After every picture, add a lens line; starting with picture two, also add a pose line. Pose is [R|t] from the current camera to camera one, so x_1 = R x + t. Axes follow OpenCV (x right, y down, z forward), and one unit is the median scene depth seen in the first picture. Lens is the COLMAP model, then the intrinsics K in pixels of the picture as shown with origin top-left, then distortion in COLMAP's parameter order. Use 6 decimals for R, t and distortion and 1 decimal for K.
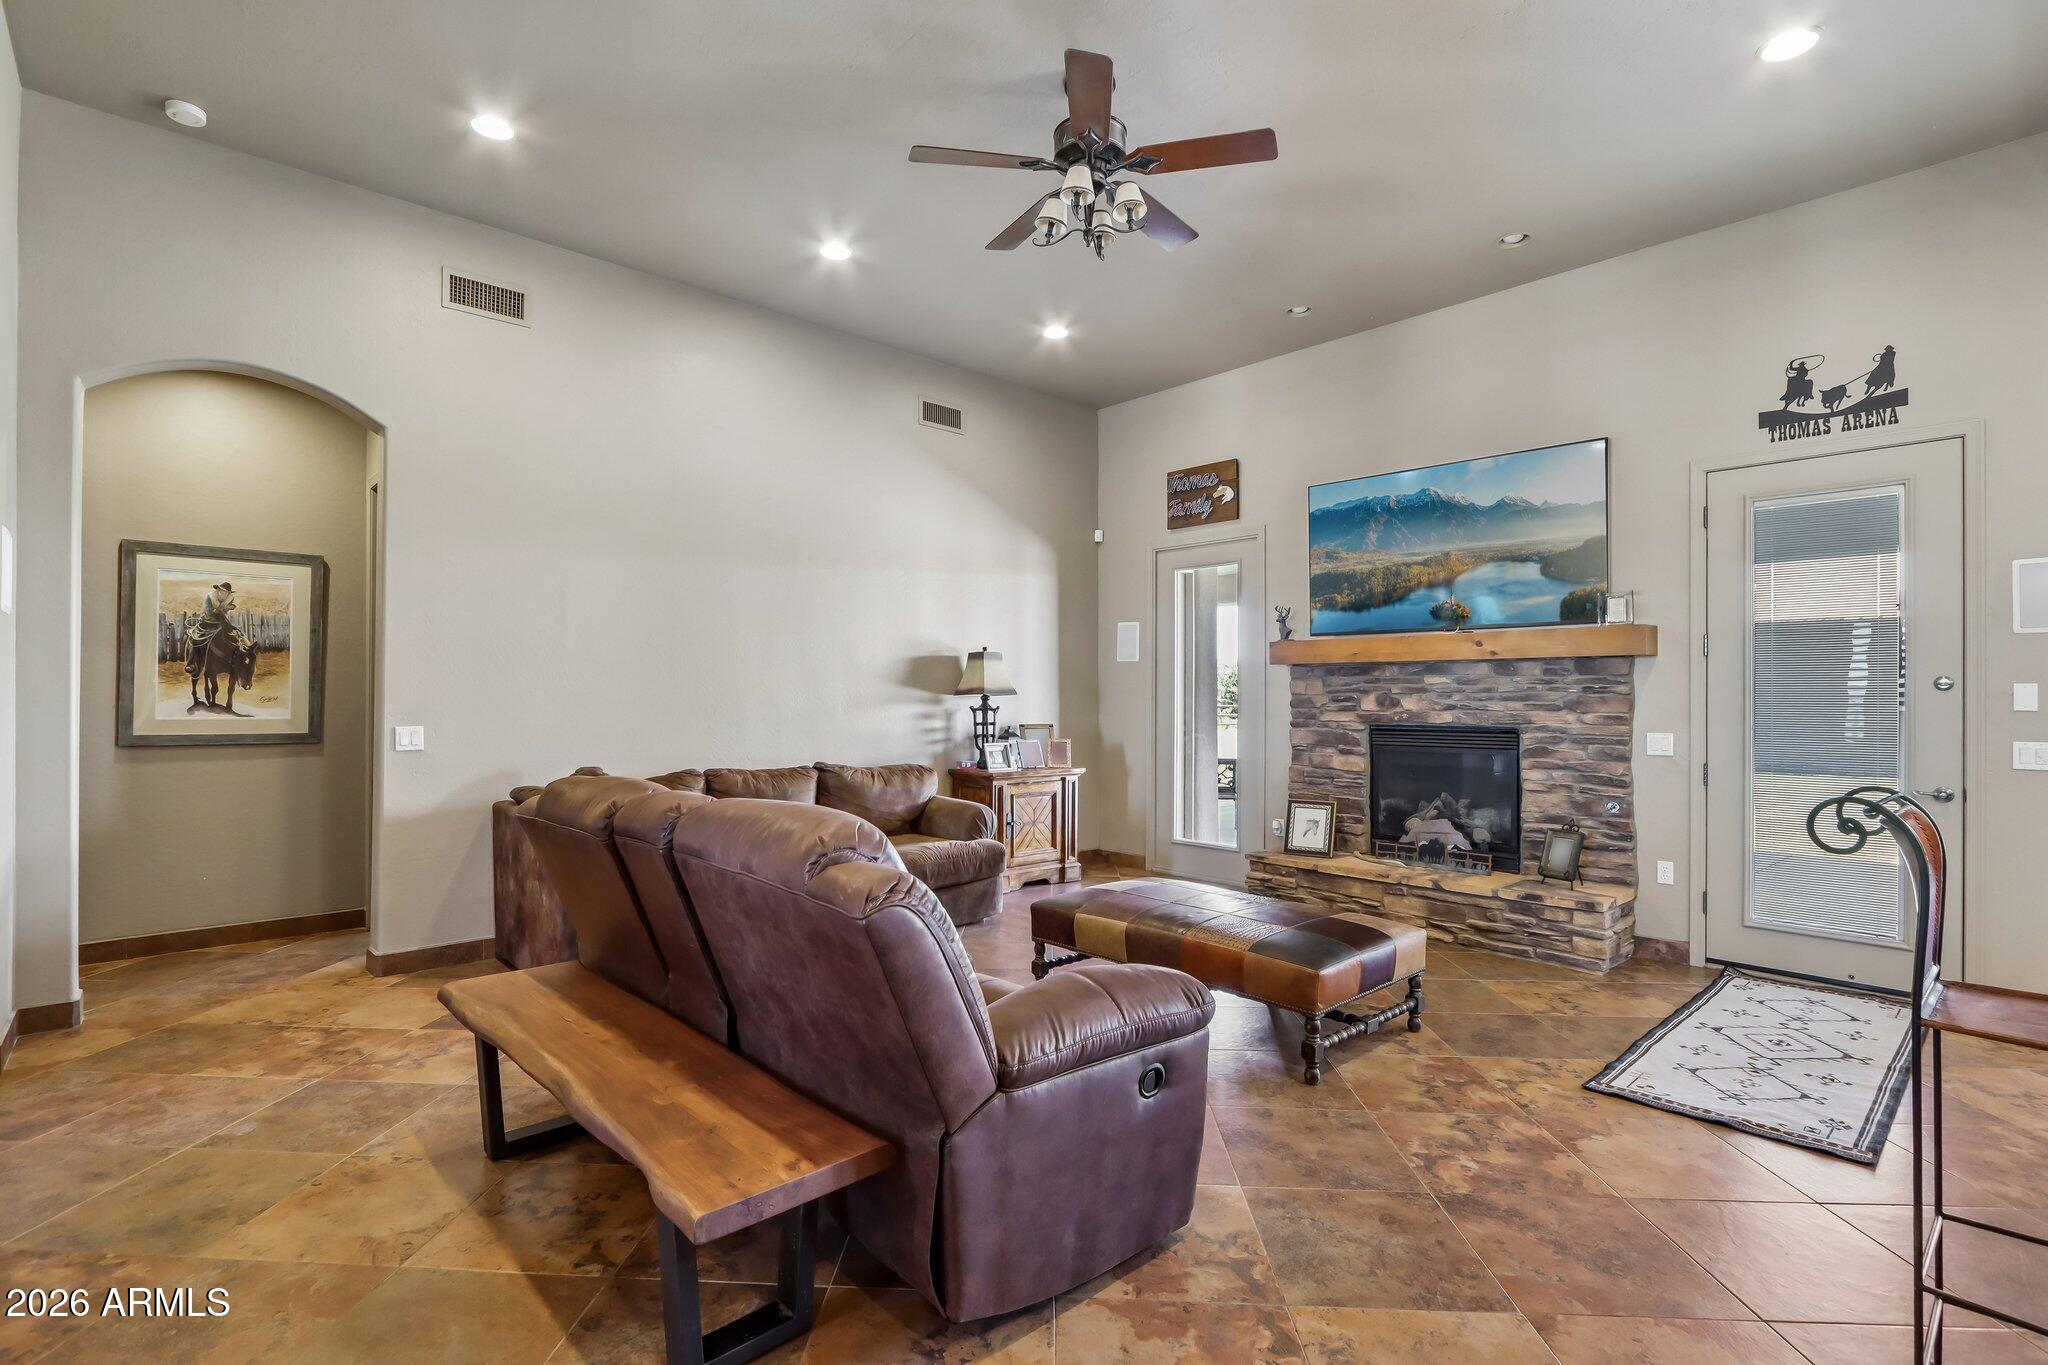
lens RADIAL K [[952.0, 0, 982.8], [0, 952.0, 692.0], [0, 0, 1]] dist [-0.017213, 0.003017]
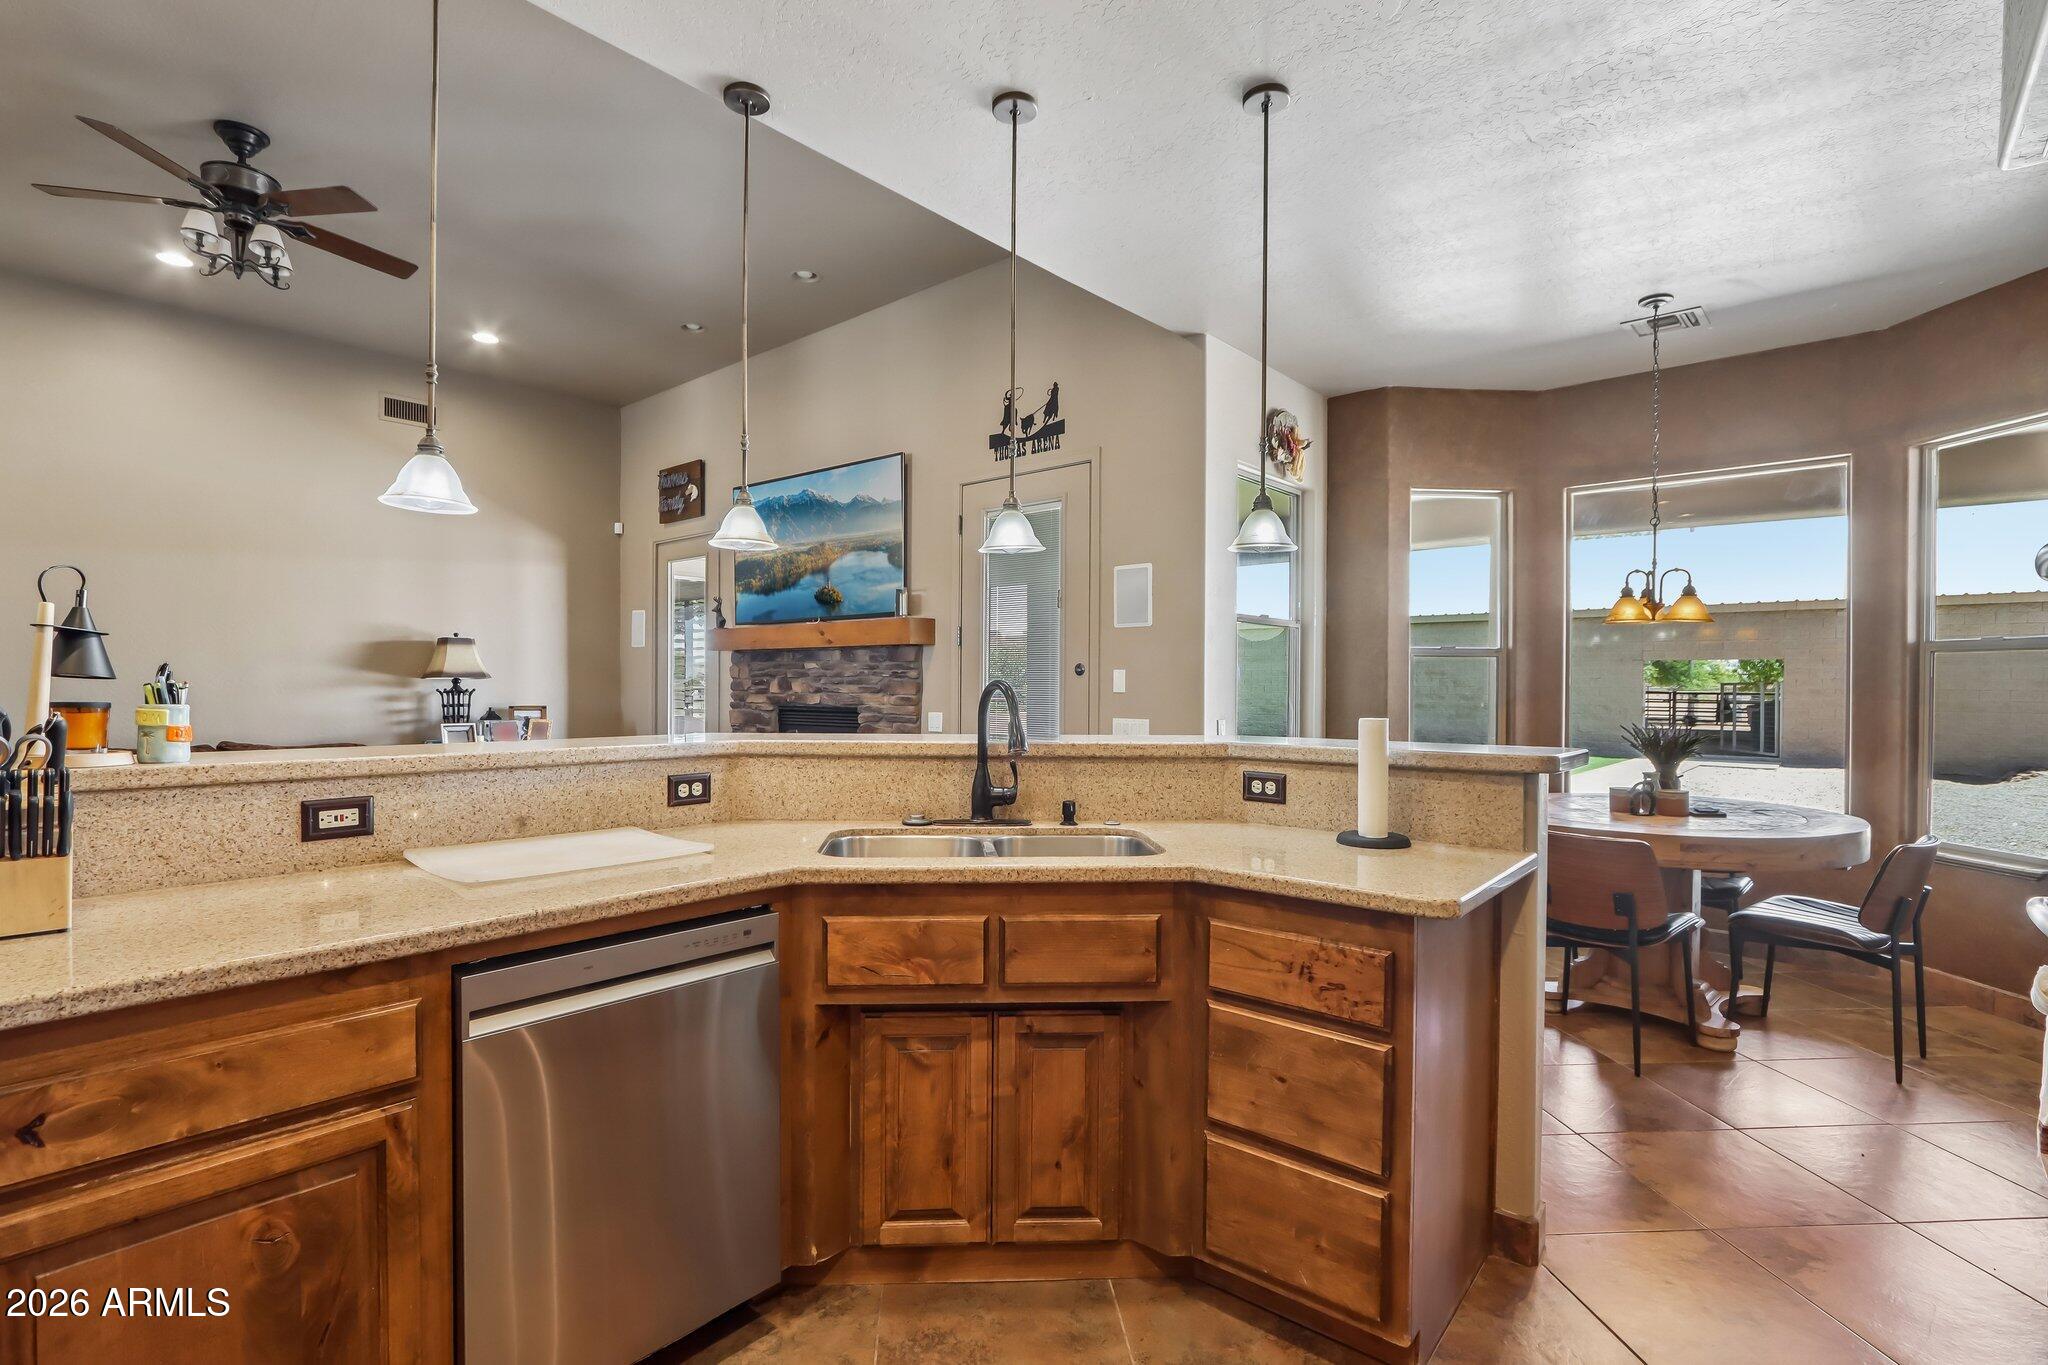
lens RADIAL K [[952.0, 0, 999.5], [0, 952.0, 691.5], [0, 0, 1]] dist [-0.017213, 0.003017]
pose [[0.993388, 0.001100, 0.114798, 0.574912], [-0.002856, 0.999881, 0.015130, 0.000379], [-0.114768, -0.015358, 0.993274, -0.136745]]
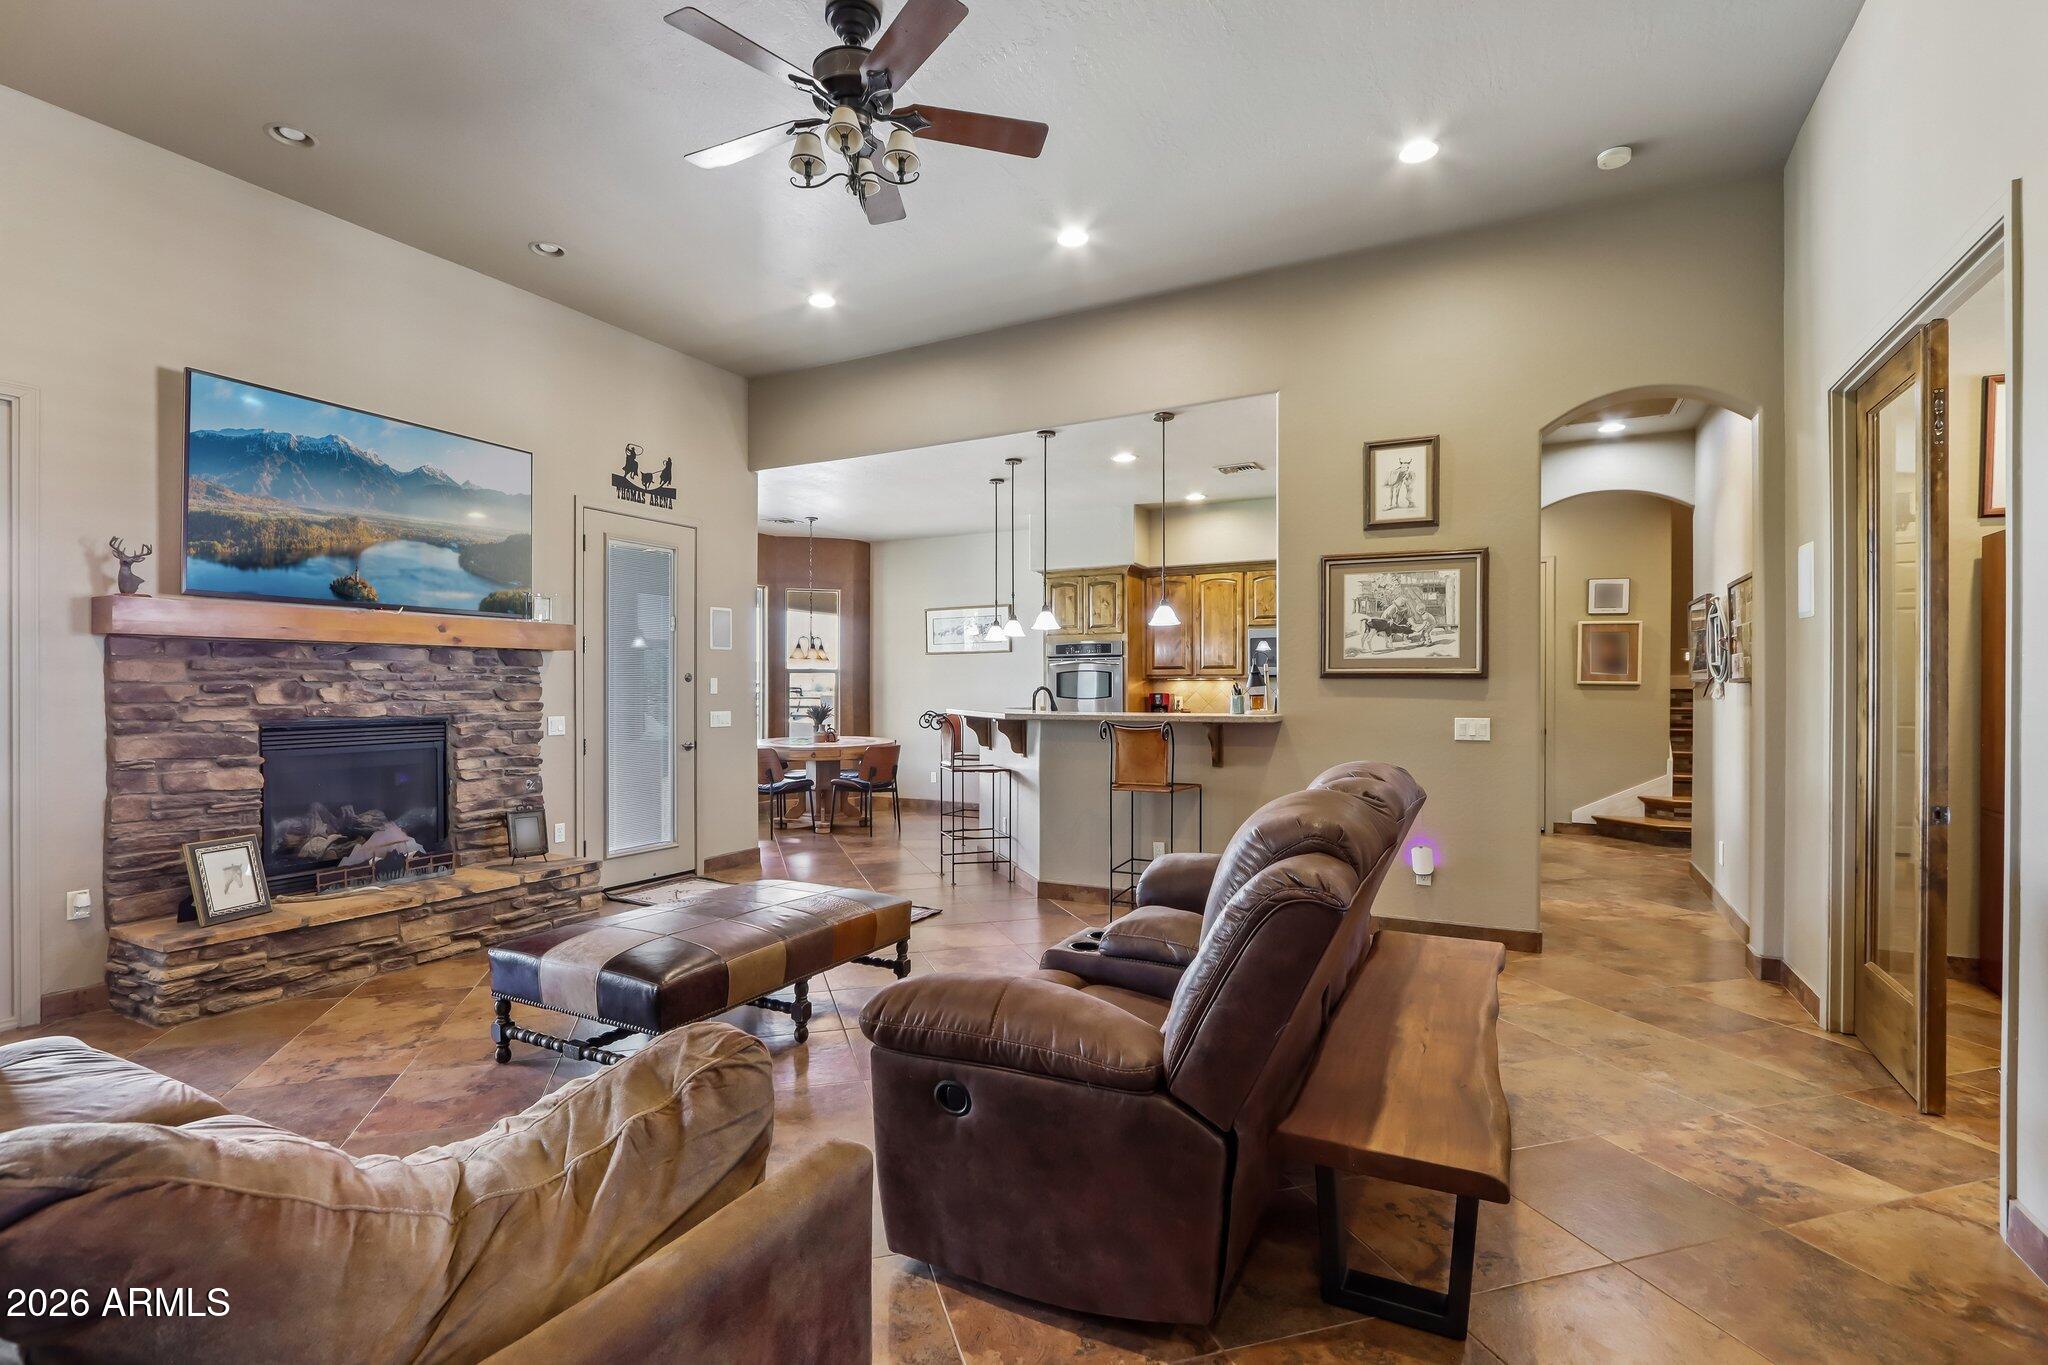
lens RADIAL K [[952.0, 0, 1003.0], [0, 952.0, 686.2], [0, 0, 1]] dist [-0.017213, 0.003017]
pose [[-0.329512, -0.002006, 0.944149, -0.512345], [-0.006093, 0.999981, -0.000002, 0.001679], [-0.944132, -0.005754, -0.329518, 0.748362]]
